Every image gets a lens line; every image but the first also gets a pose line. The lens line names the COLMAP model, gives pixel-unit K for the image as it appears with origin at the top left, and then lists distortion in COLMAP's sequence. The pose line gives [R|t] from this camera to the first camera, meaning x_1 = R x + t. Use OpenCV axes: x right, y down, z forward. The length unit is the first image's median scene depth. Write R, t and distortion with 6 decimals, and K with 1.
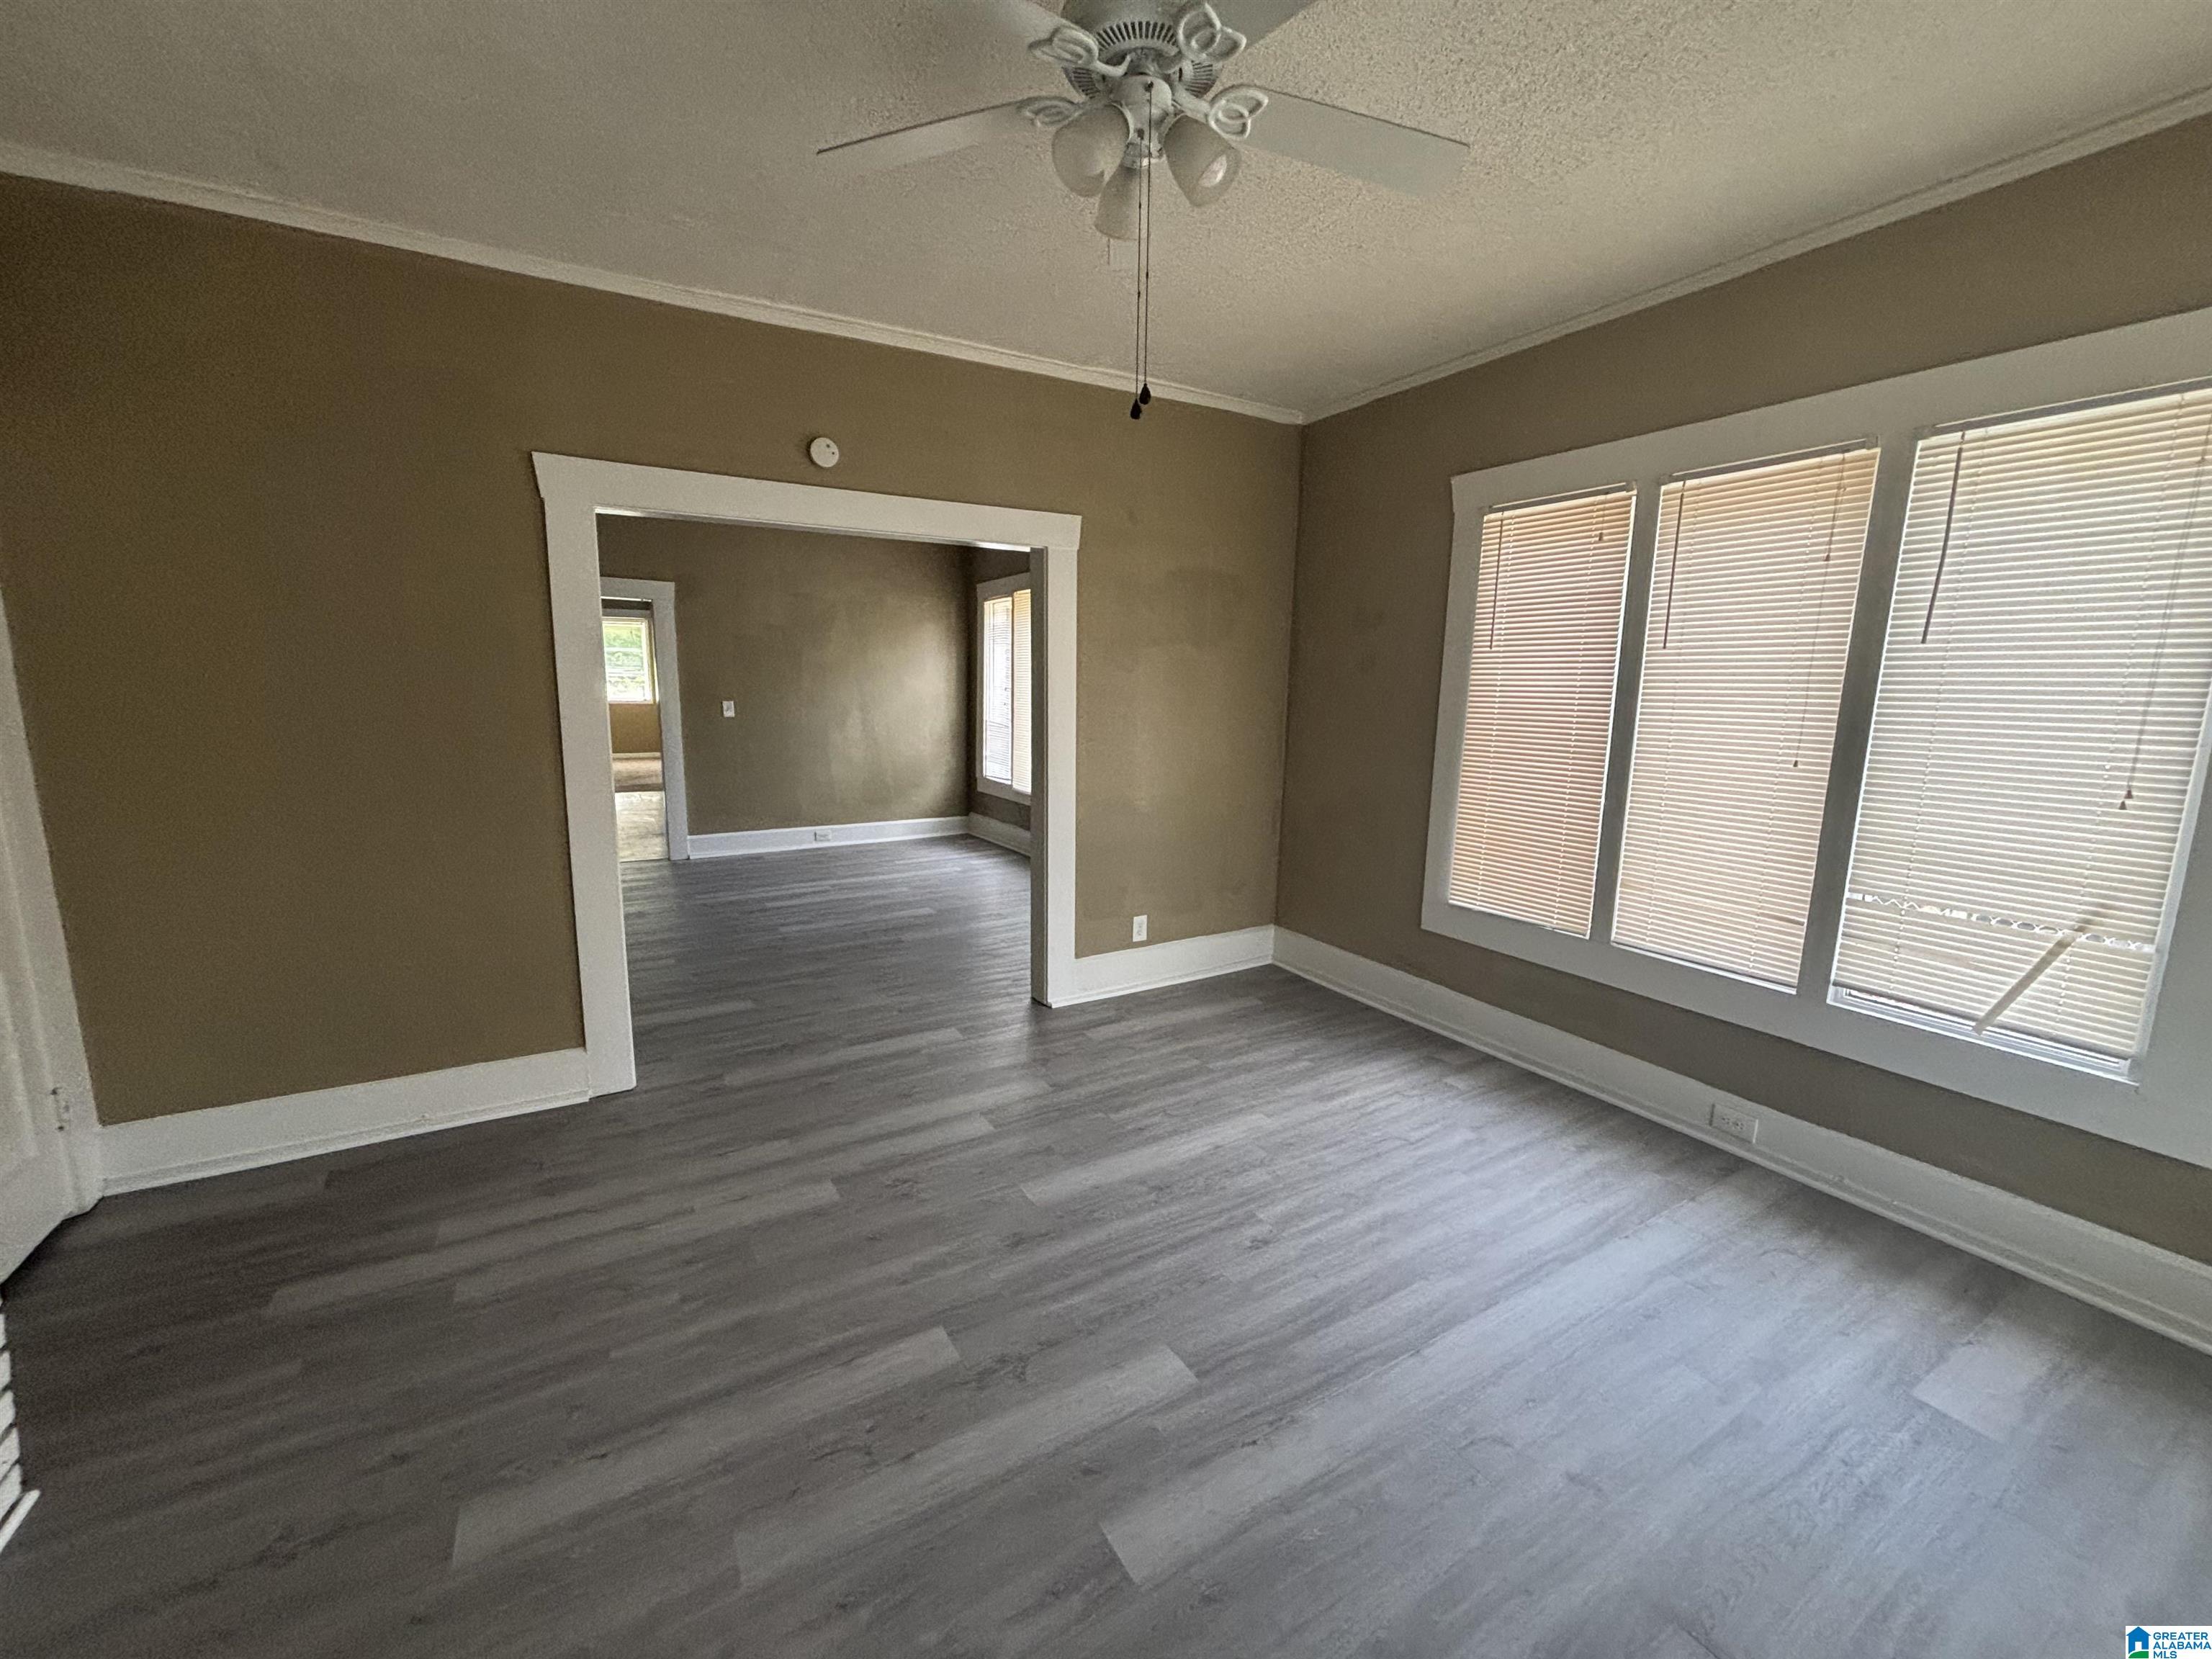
lens RADIAL K [[880.2, 0, 1102.2], [0, 880.2, 831.5], [0, 0, 1]] dist [-0.002791, -0.000440]
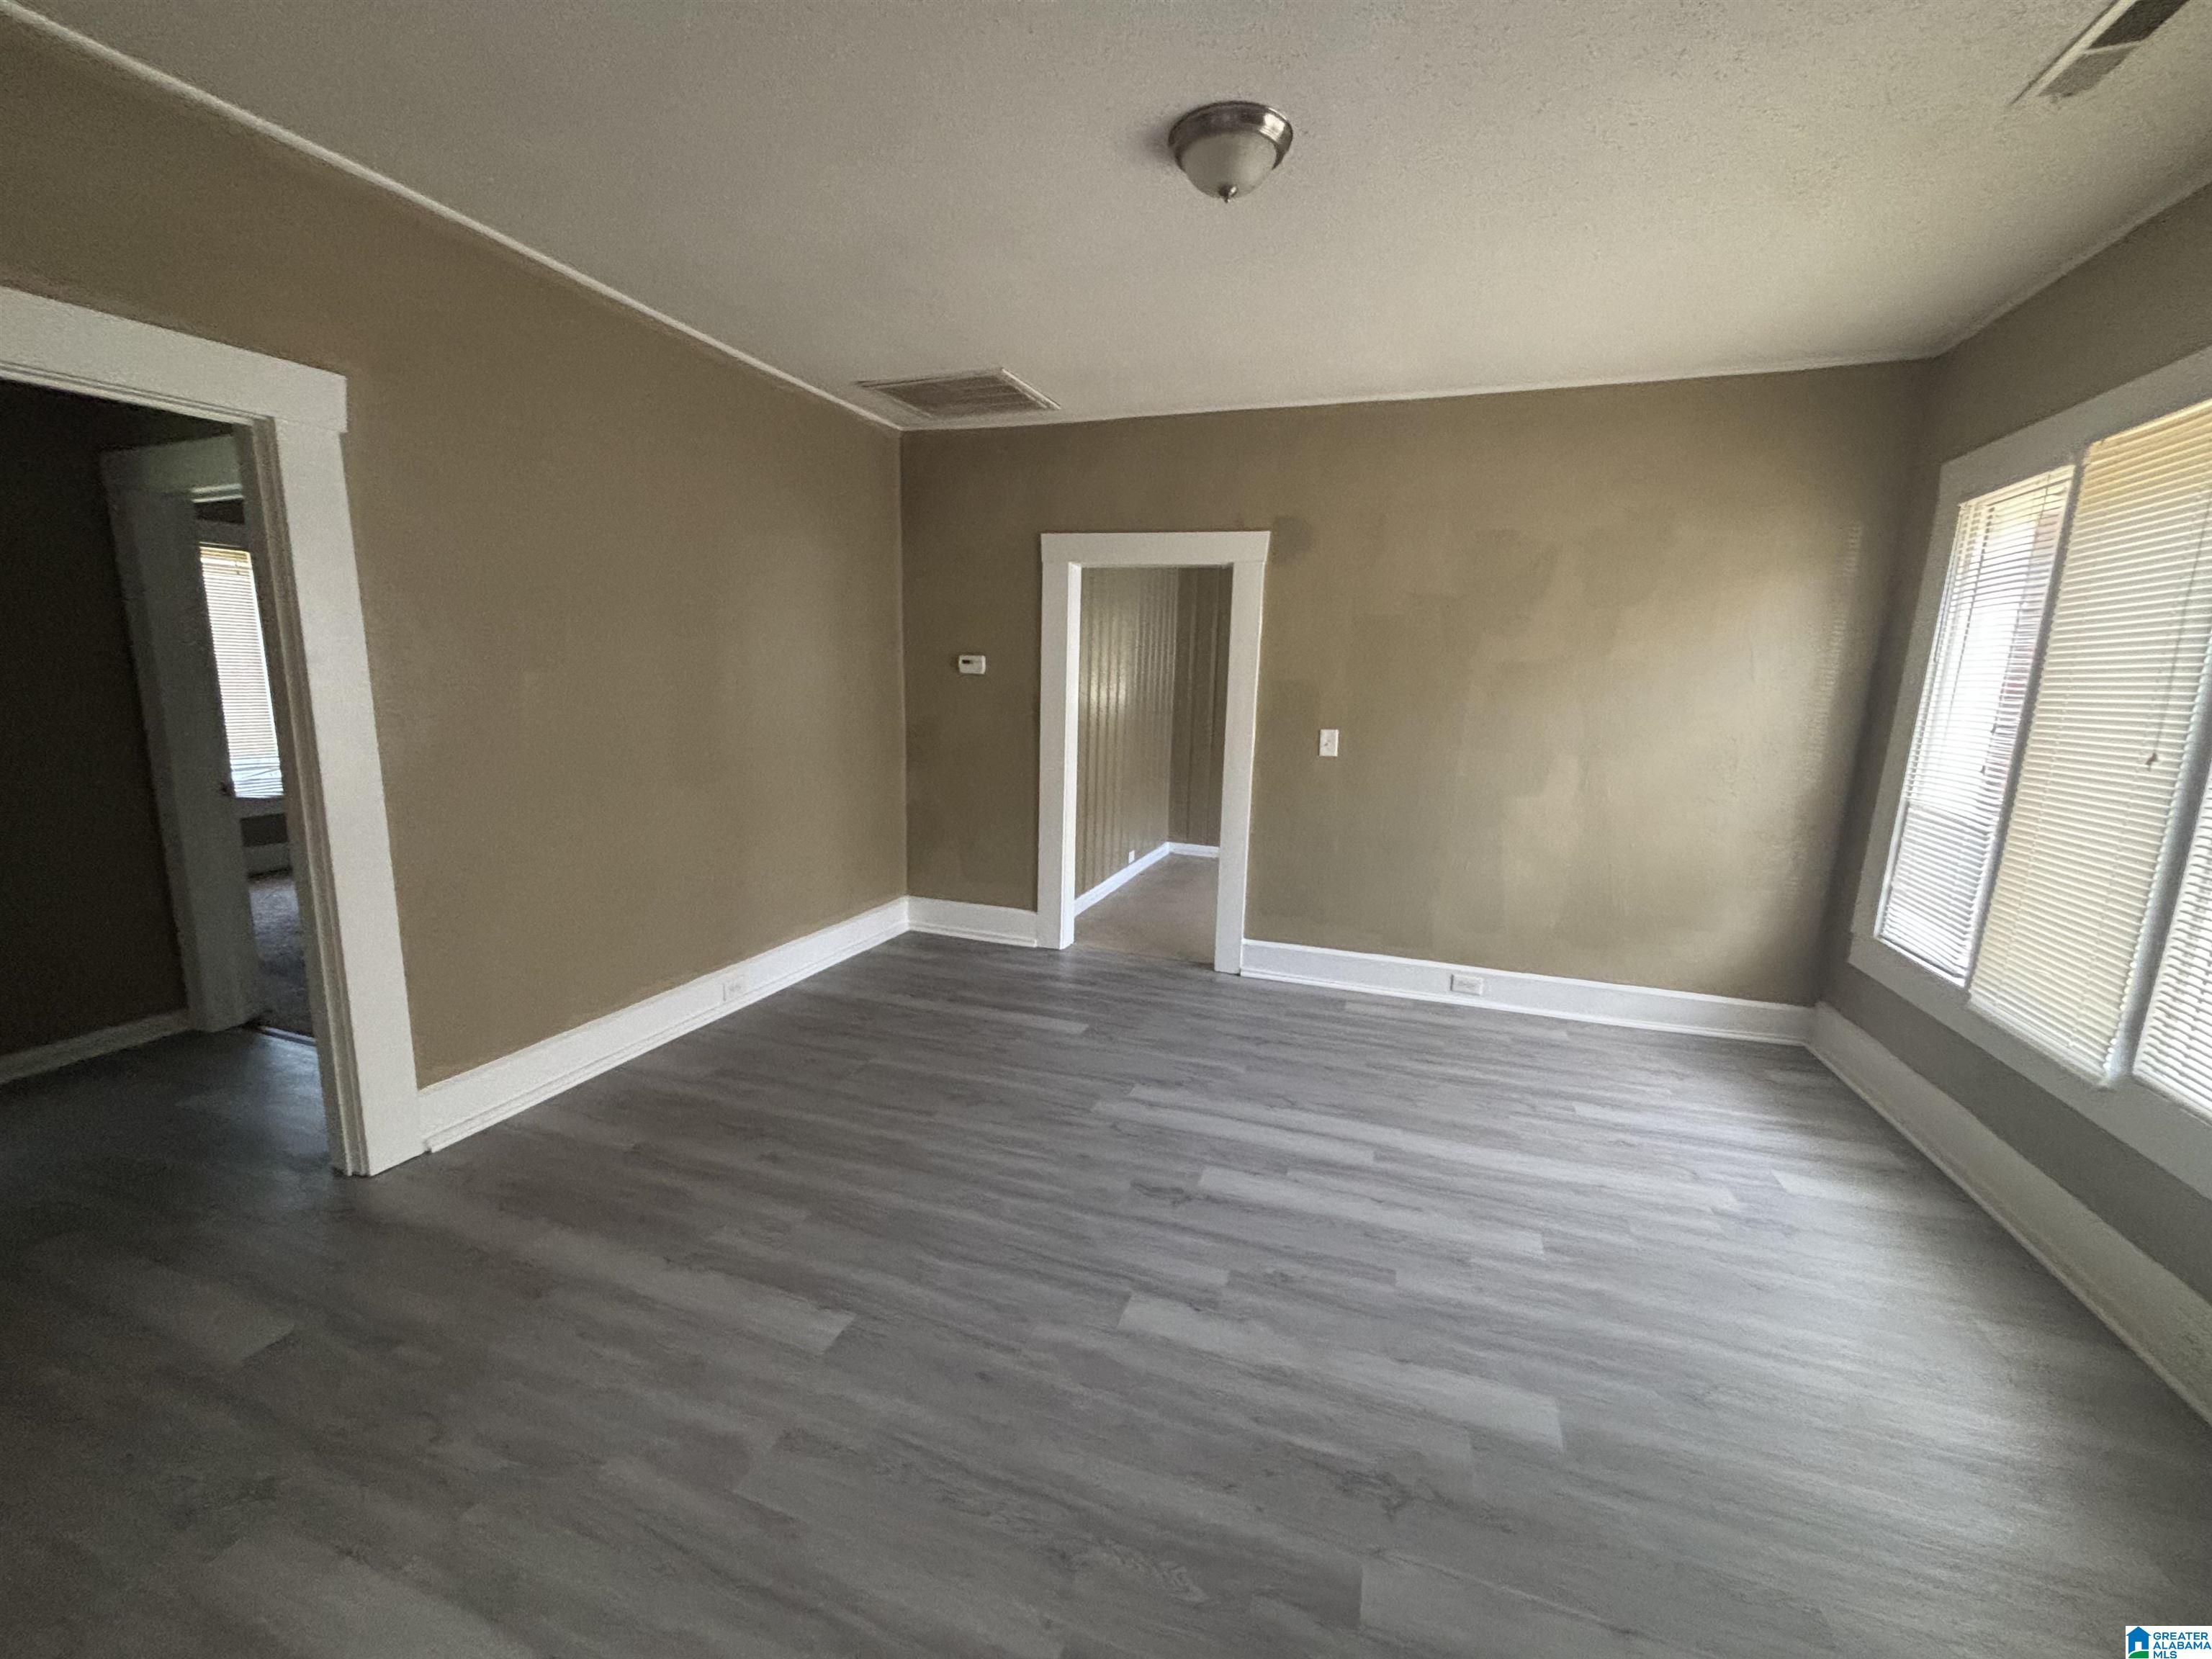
lens RADIAL K [[892.9, 0, 1104.7], [0, 892.9, 847.0], [0, 0, 1]] dist [-0.000350, -0.000051]
pose [[0.651942, 0.140487, -0.745141, -0.075869], [-0.143444, 0.987793, 0.060733, -0.091933], [0.744578, 0.067291, 0.664136, 0.538285]]
